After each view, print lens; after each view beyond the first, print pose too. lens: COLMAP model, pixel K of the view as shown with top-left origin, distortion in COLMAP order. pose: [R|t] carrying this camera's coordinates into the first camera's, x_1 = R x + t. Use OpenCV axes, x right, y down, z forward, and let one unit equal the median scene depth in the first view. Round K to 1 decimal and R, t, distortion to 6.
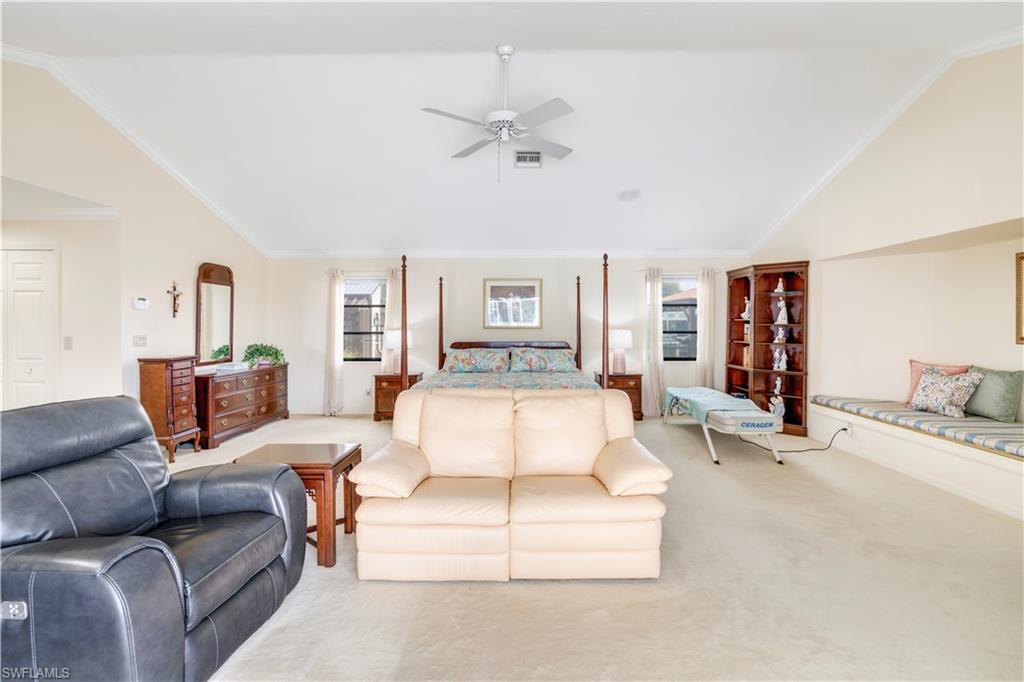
lens RADIAL K [[467.6, 0, 514.6], [0, 467.6, 335.2], [0, 0, 1]] dist [-0.015207, 0.006142]
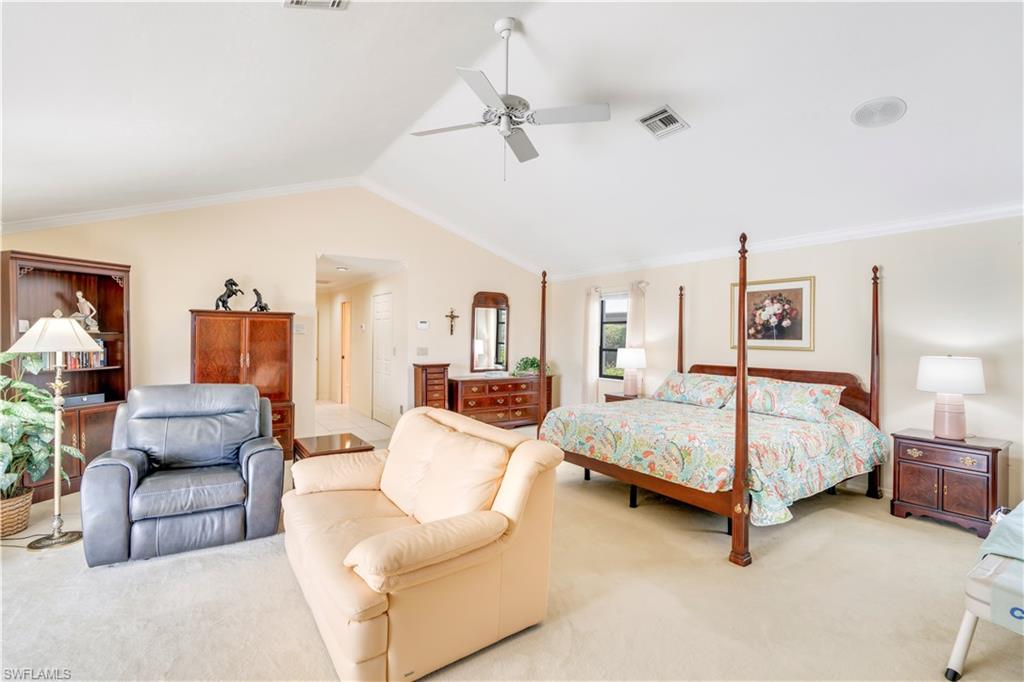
lens RADIAL K [[467.6, 0, 514.6], [0, 467.6, 335.2], [0, 0, 1]] dist [-0.015207, 0.006142]
pose [[0.577163, 0.002811, -0.816624, 0.447671], [-0.025135, 0.999581, -0.014324, -0.020412], [0.816242, 0.028793, 0.576992, 0.339938]]
